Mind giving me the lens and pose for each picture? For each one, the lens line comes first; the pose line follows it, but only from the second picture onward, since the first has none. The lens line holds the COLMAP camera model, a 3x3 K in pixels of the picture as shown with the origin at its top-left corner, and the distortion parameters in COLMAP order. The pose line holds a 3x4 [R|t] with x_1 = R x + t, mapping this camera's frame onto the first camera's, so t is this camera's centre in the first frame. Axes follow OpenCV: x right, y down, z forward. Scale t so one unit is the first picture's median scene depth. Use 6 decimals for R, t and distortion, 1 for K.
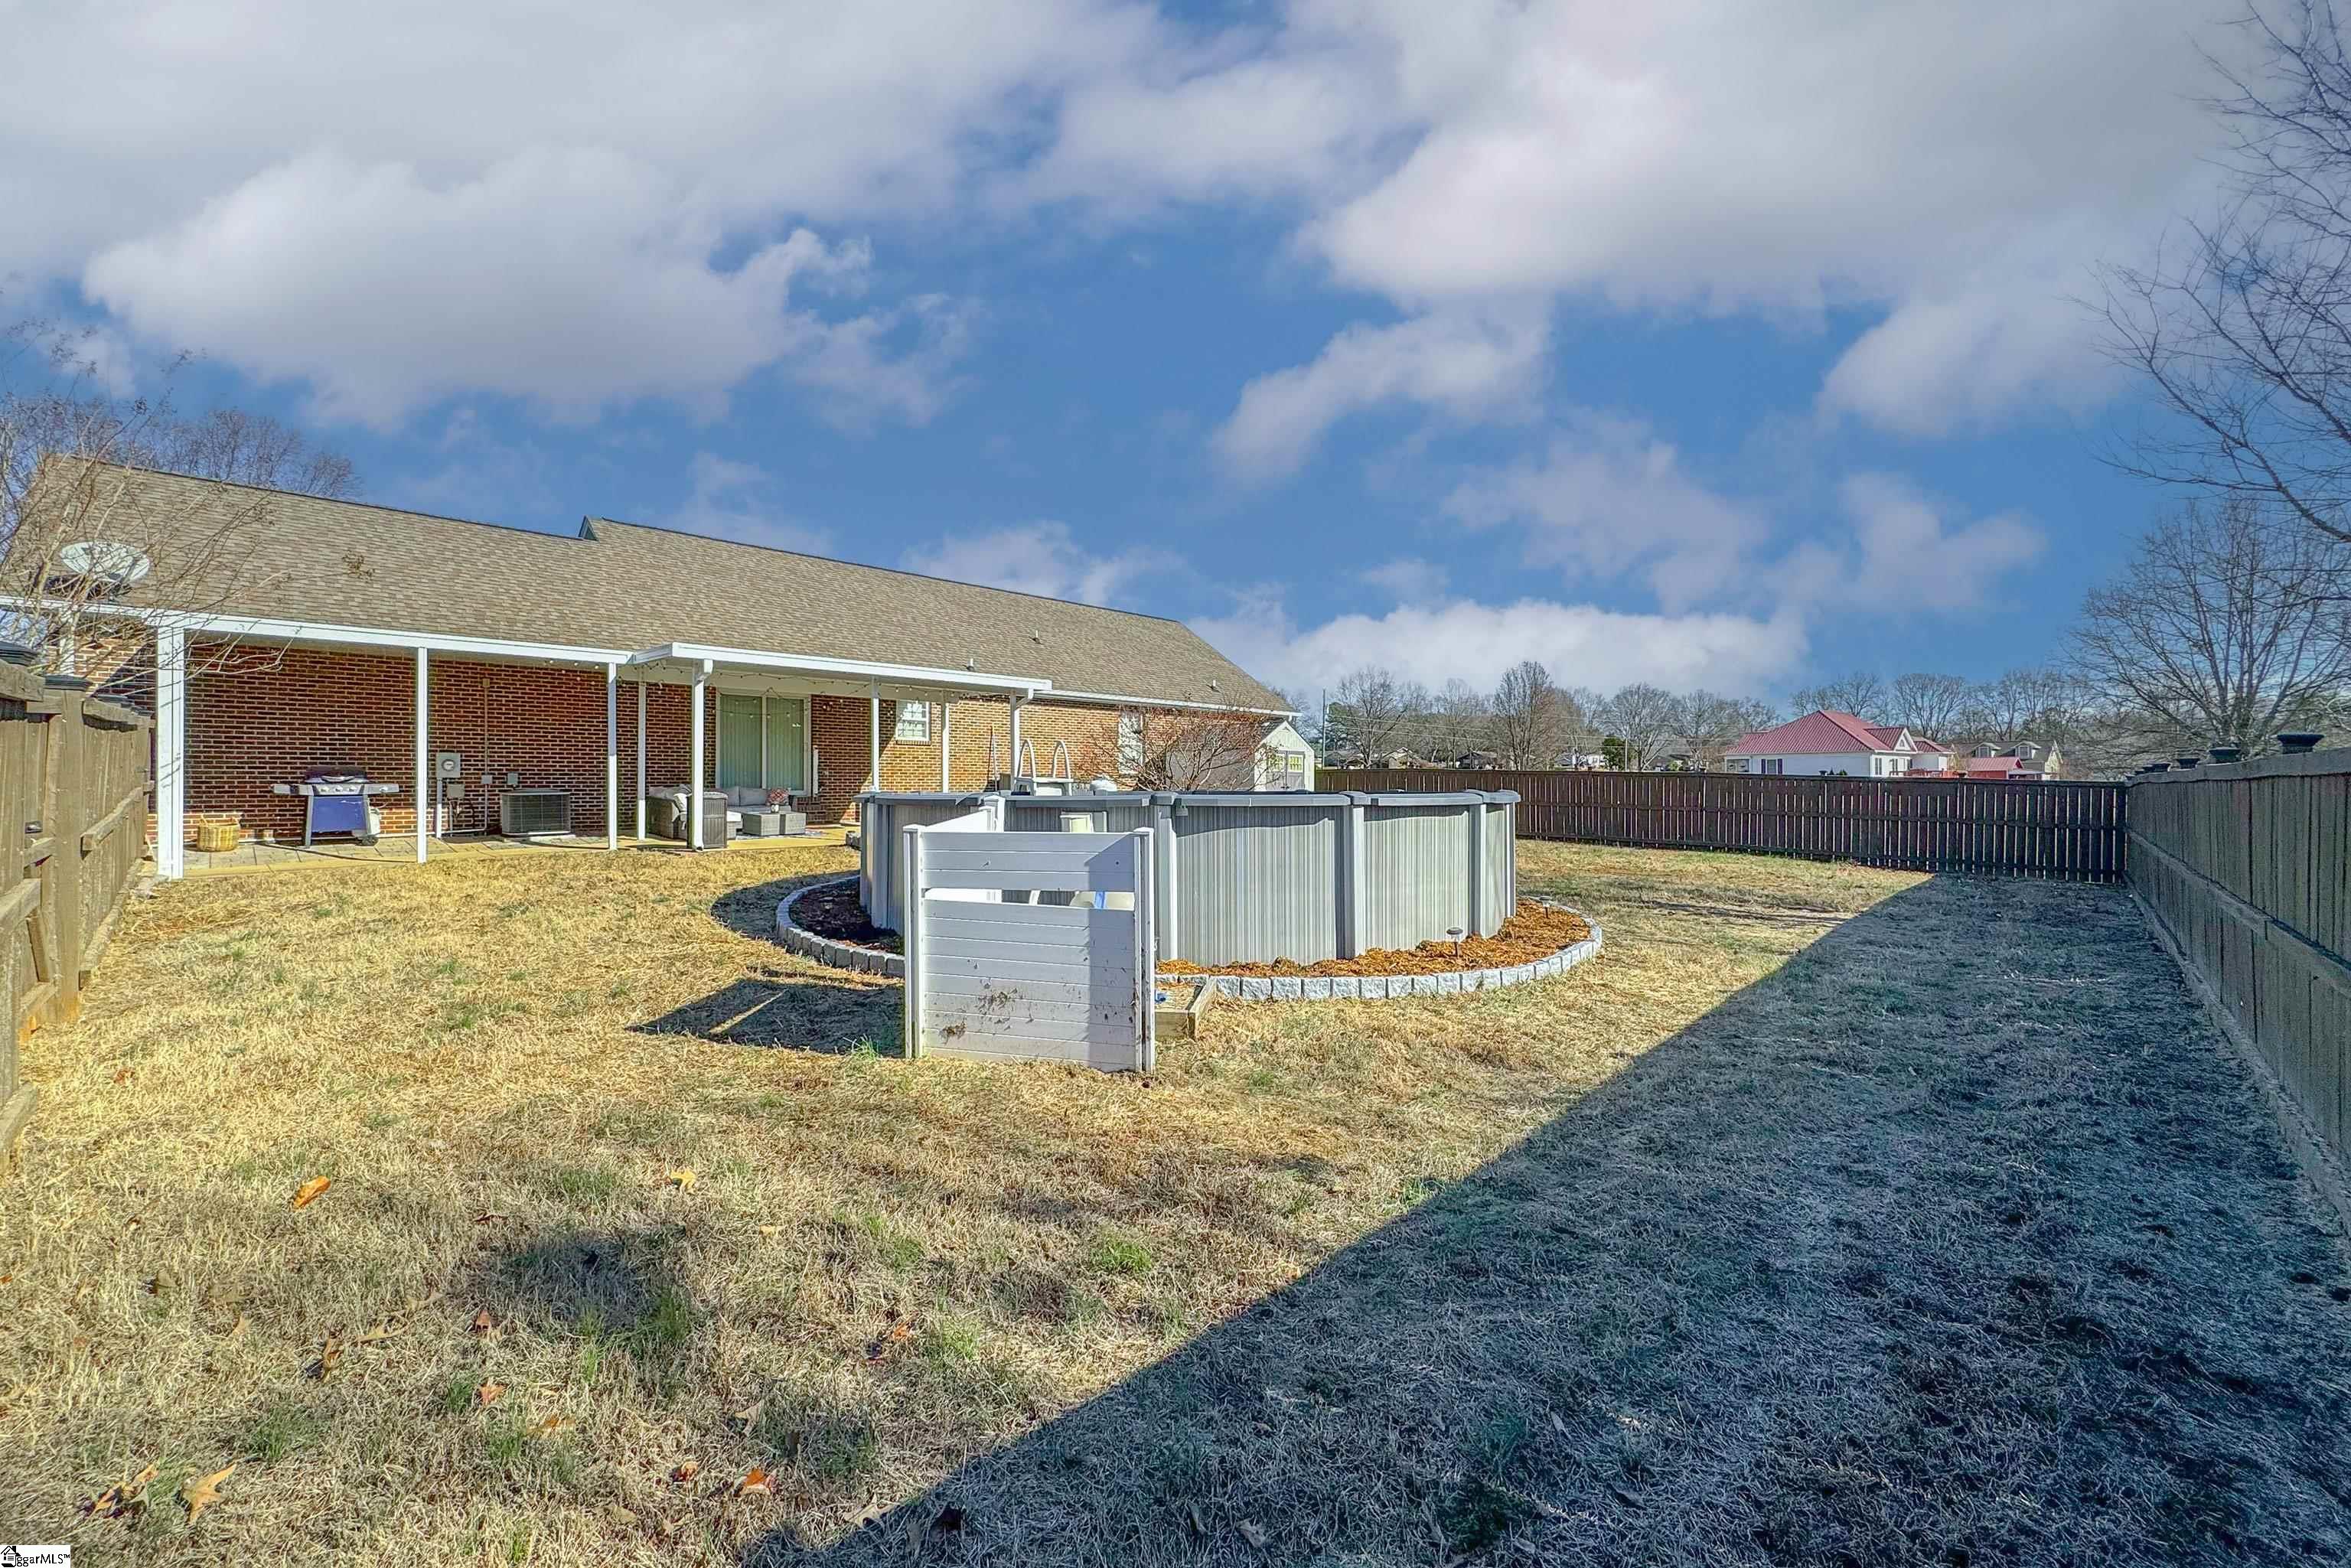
lens RADIAL K [[933.3, 0, 1178.7], [0, 933.3, 776.8], [0, 0, 1]] dist [0.000183, 0.000339]
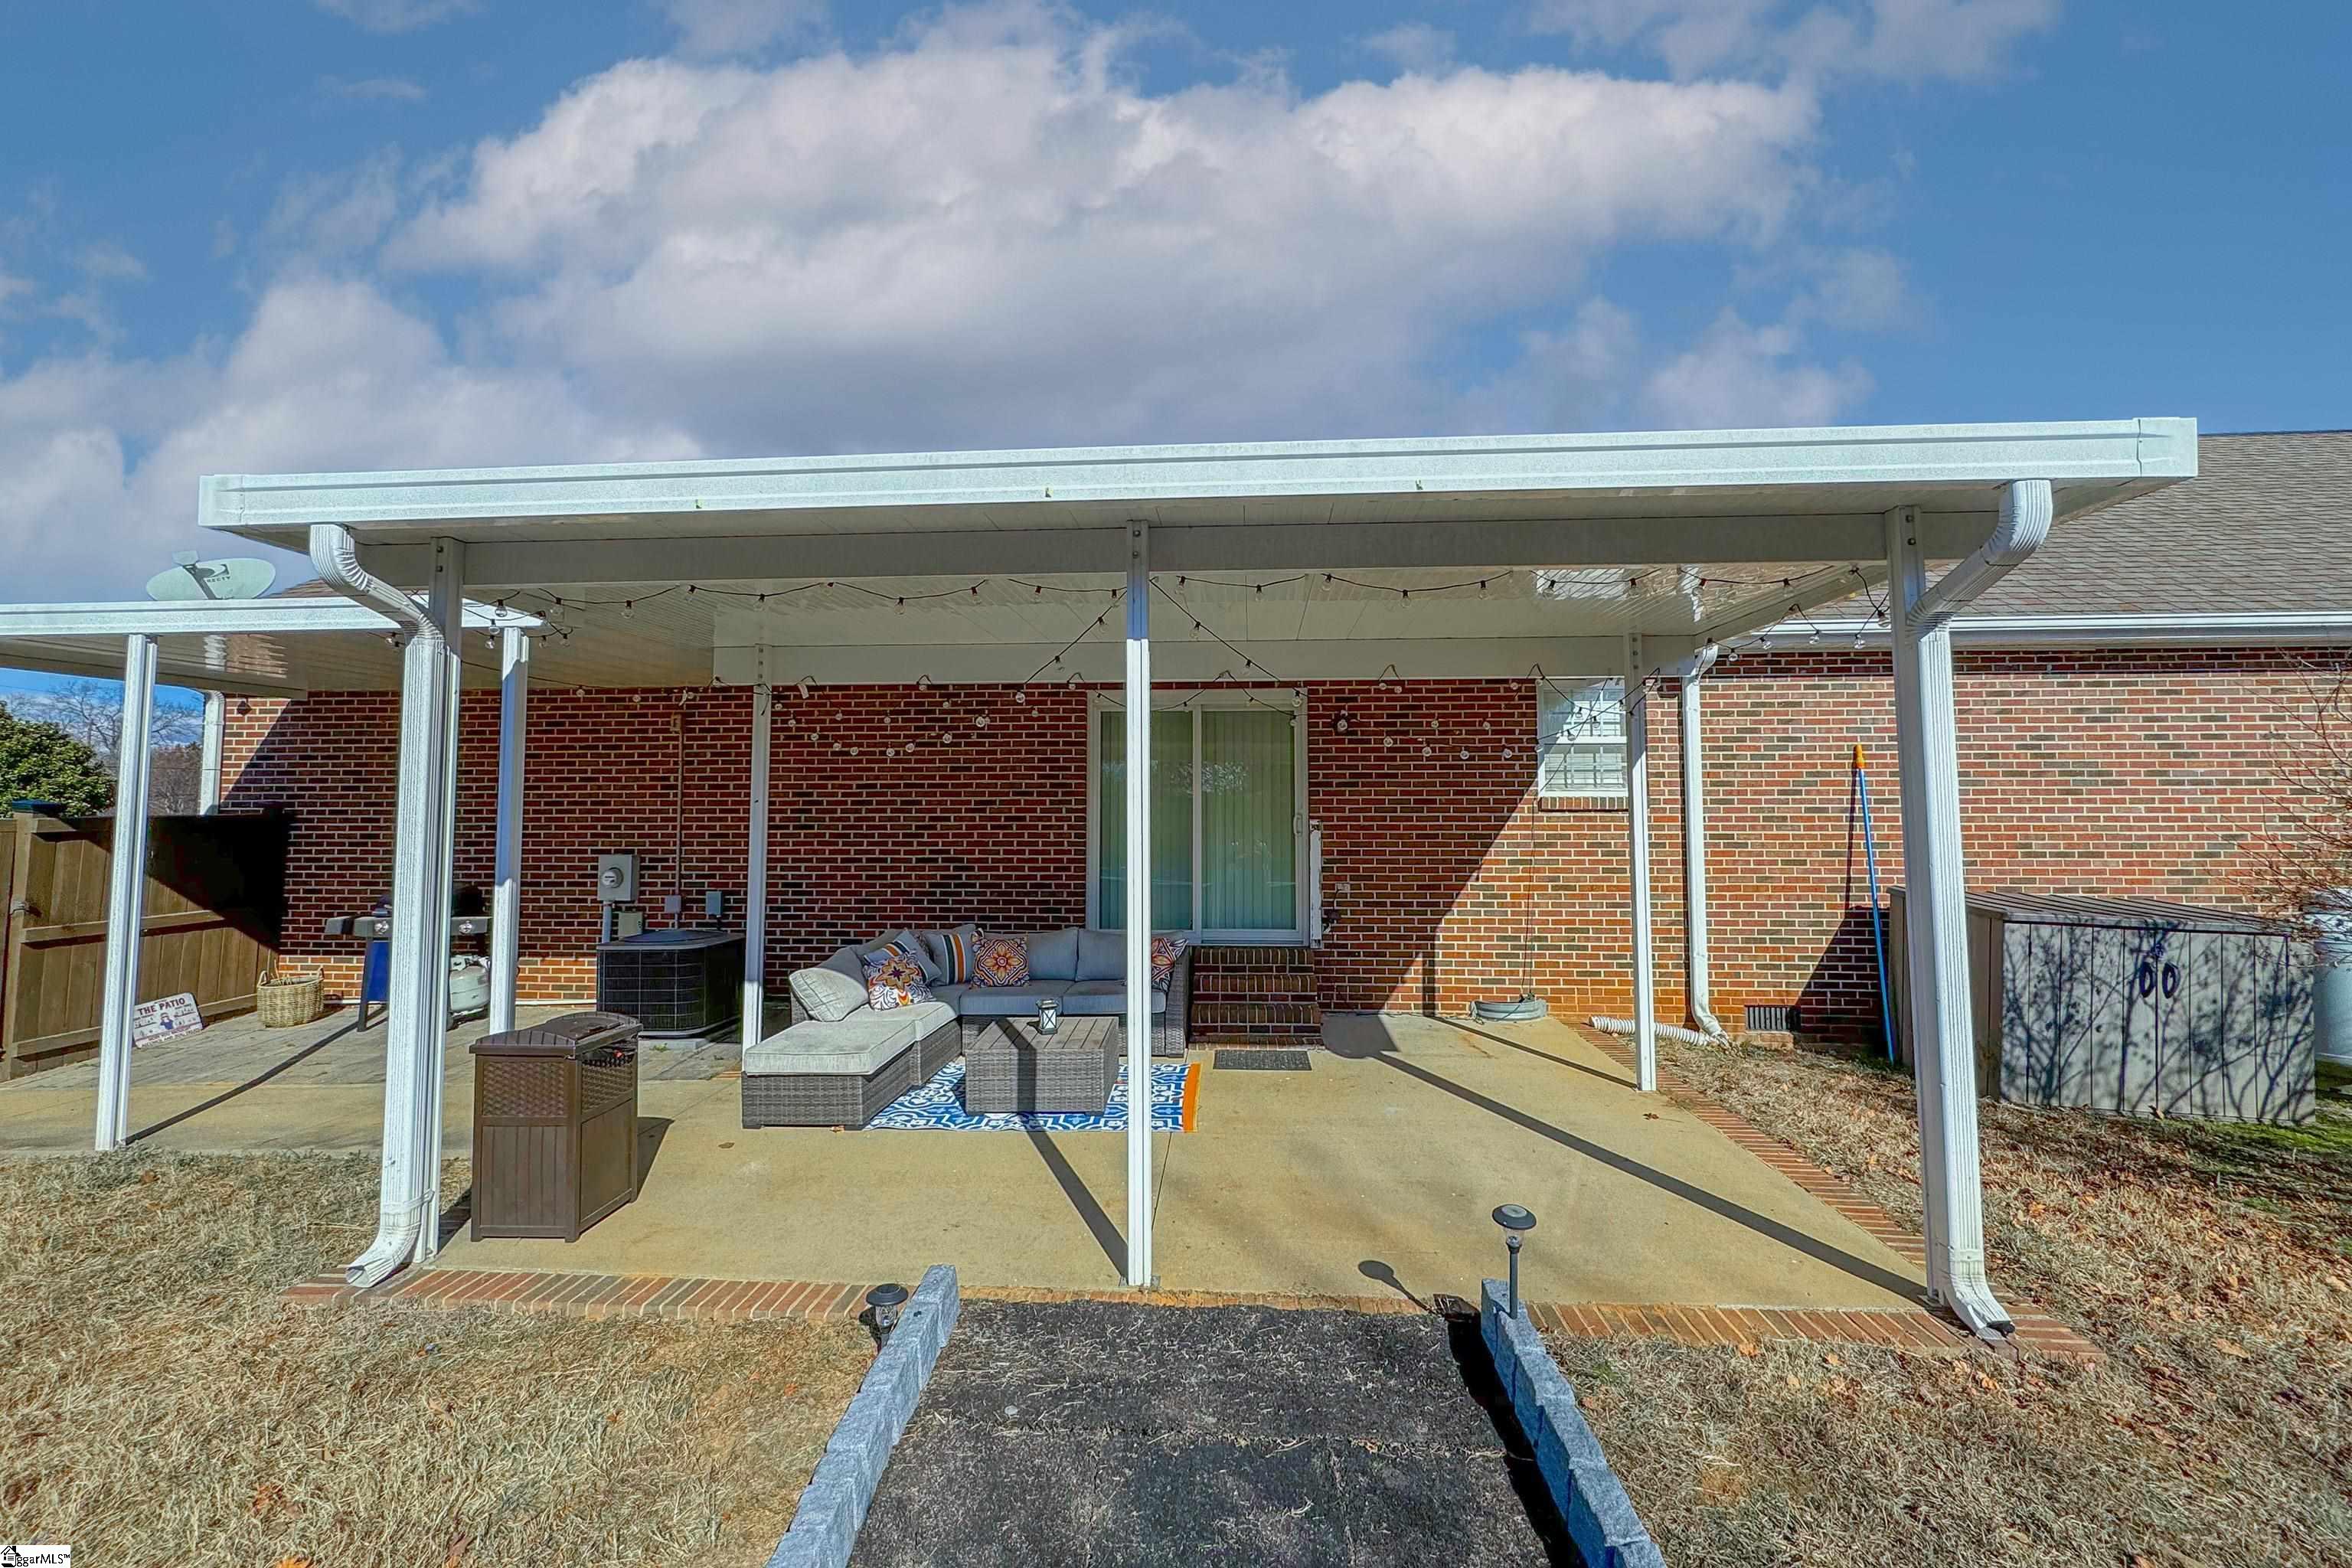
lens RADIAL K [[933.7, 0, 1179.2], [0, 933.7, 776.8], [0, 0, 1]] dist [0.000183, 0.000339]
pose [[0.645137, -0.046192, -0.762670, -0.111047], [0.005338, 0.998419, -0.055955, -0.028294], [0.764049, 0.032028, 0.644363, 0.651753]]
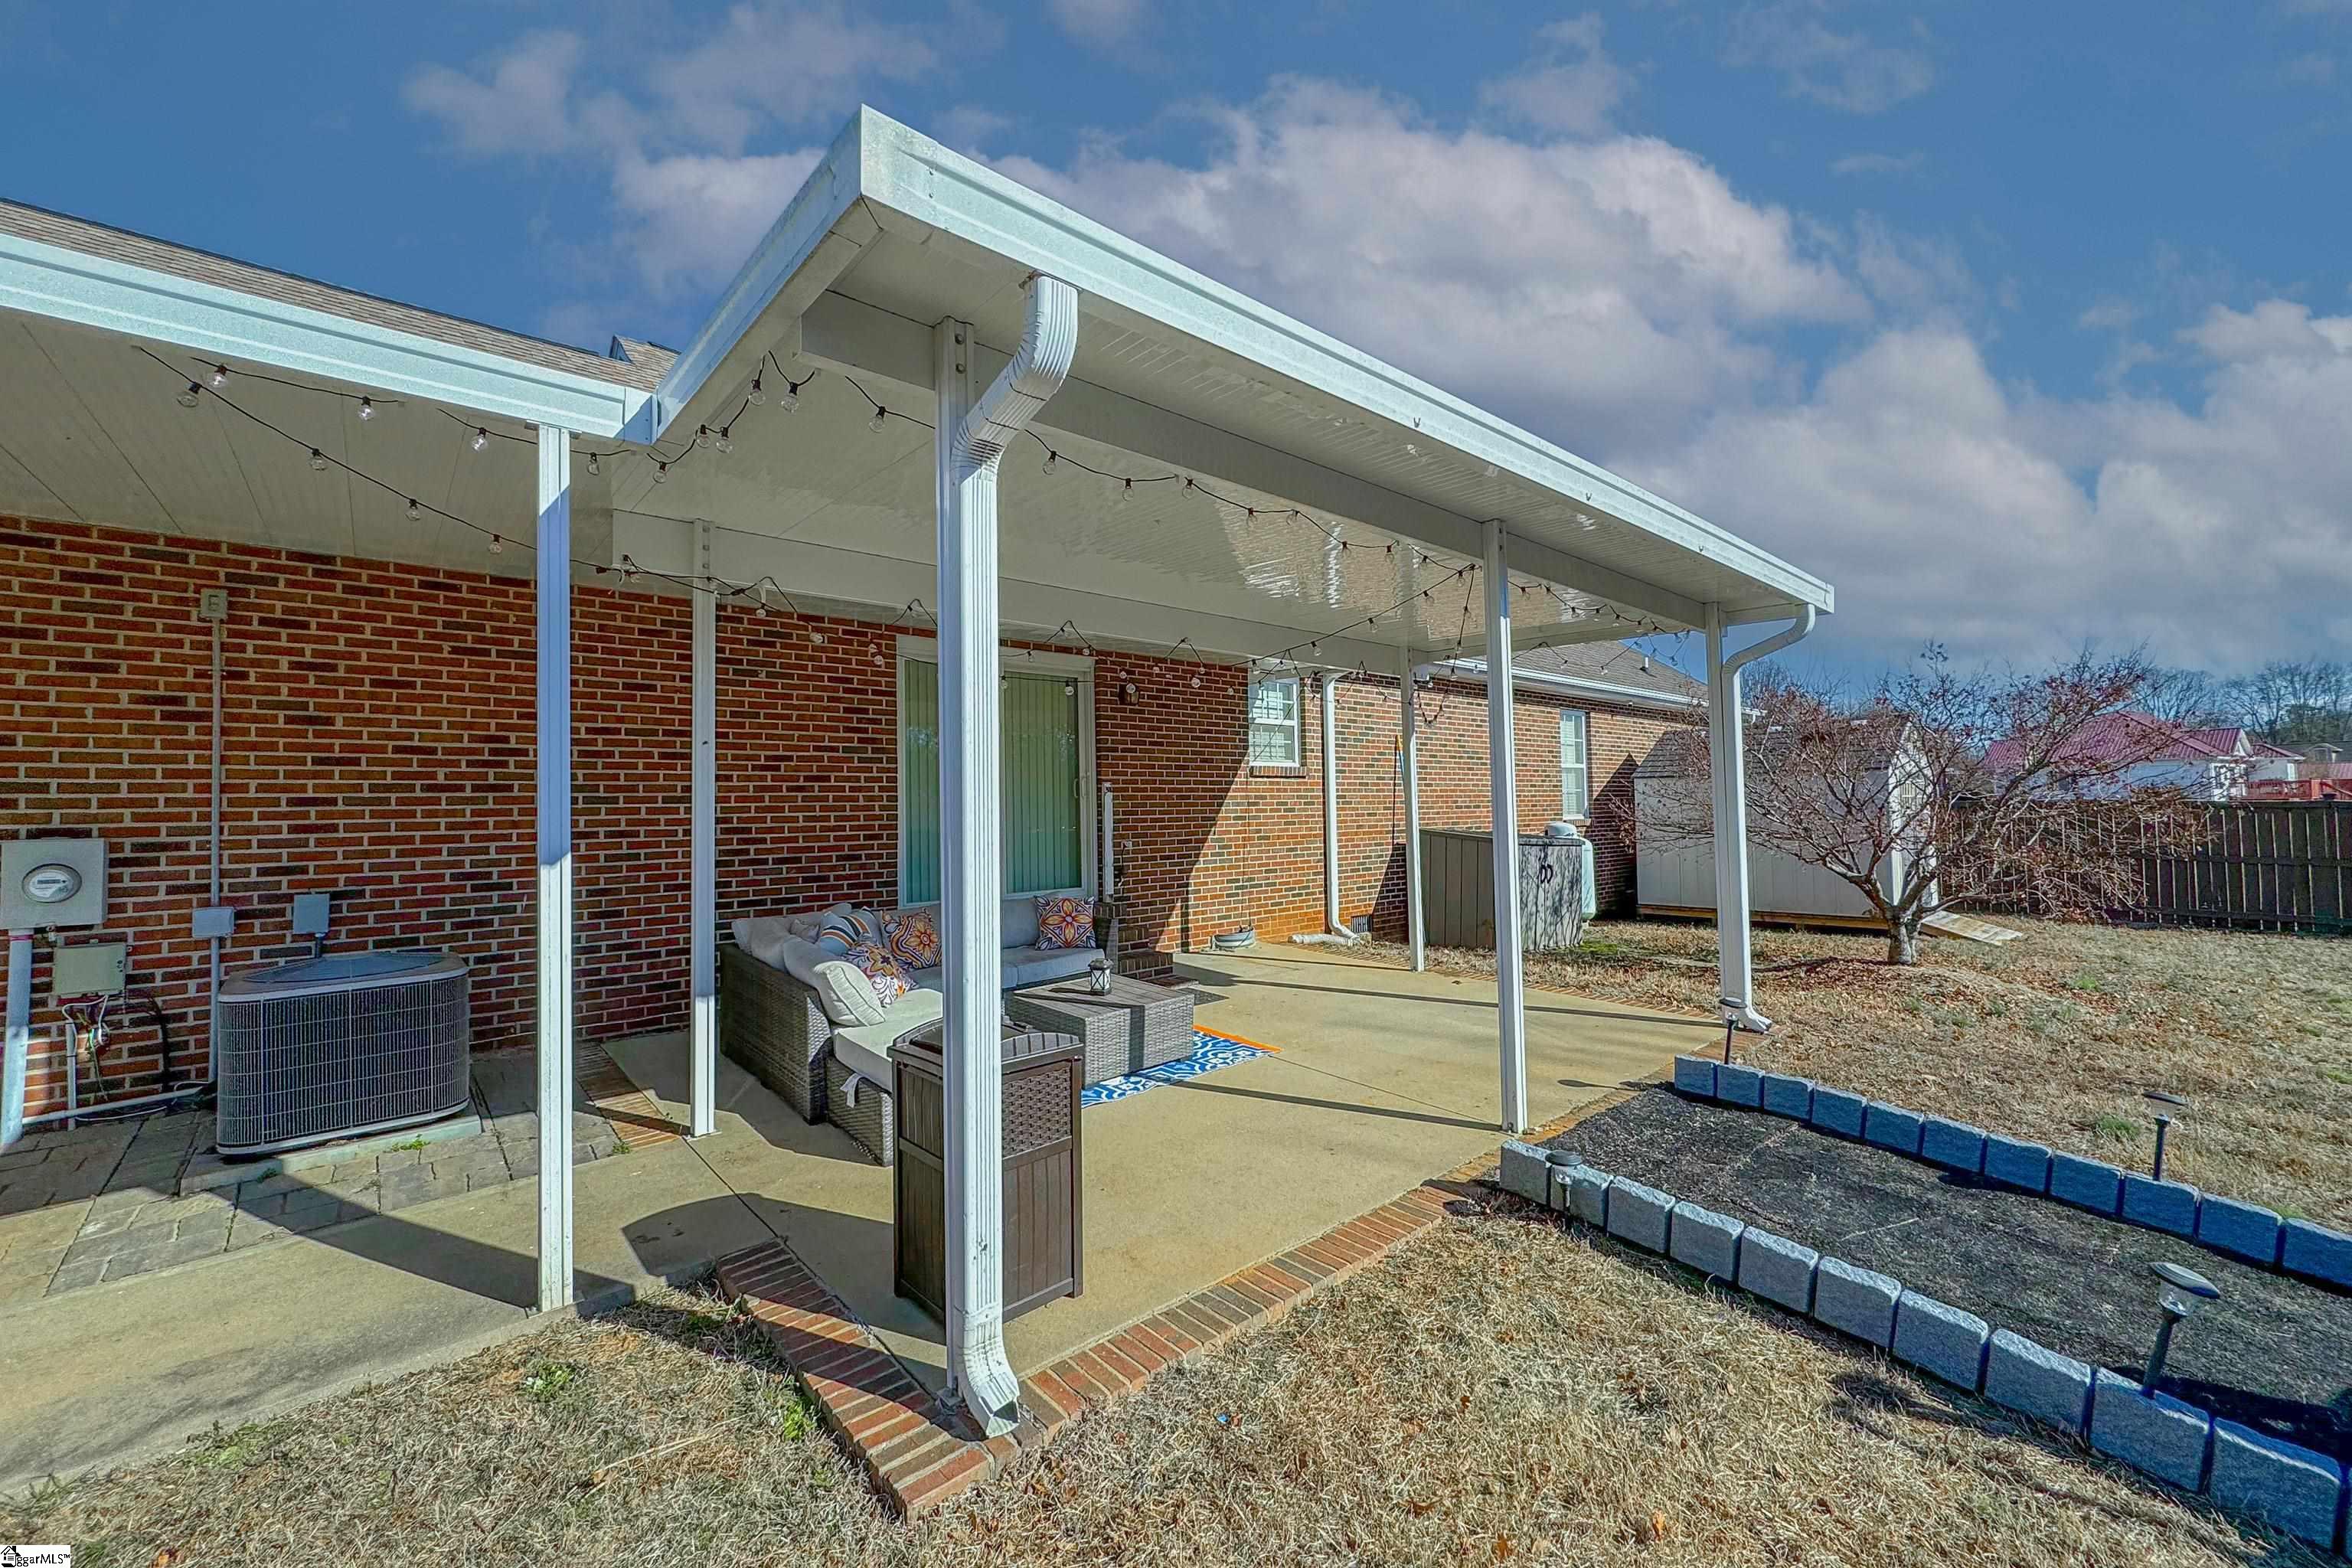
lens RADIAL K [[930.0, 0, 1176.0], [0, 930.0, 784.0], [0, 0, 1]] dist [-0.000855, 0.000252]
pose [[0.996417, -0.018840, -0.082457, -0.303062], [0.017255, 0.999653, -0.019891, -0.022594], [0.082803, 0.018396, 0.996396, 0.541078]]
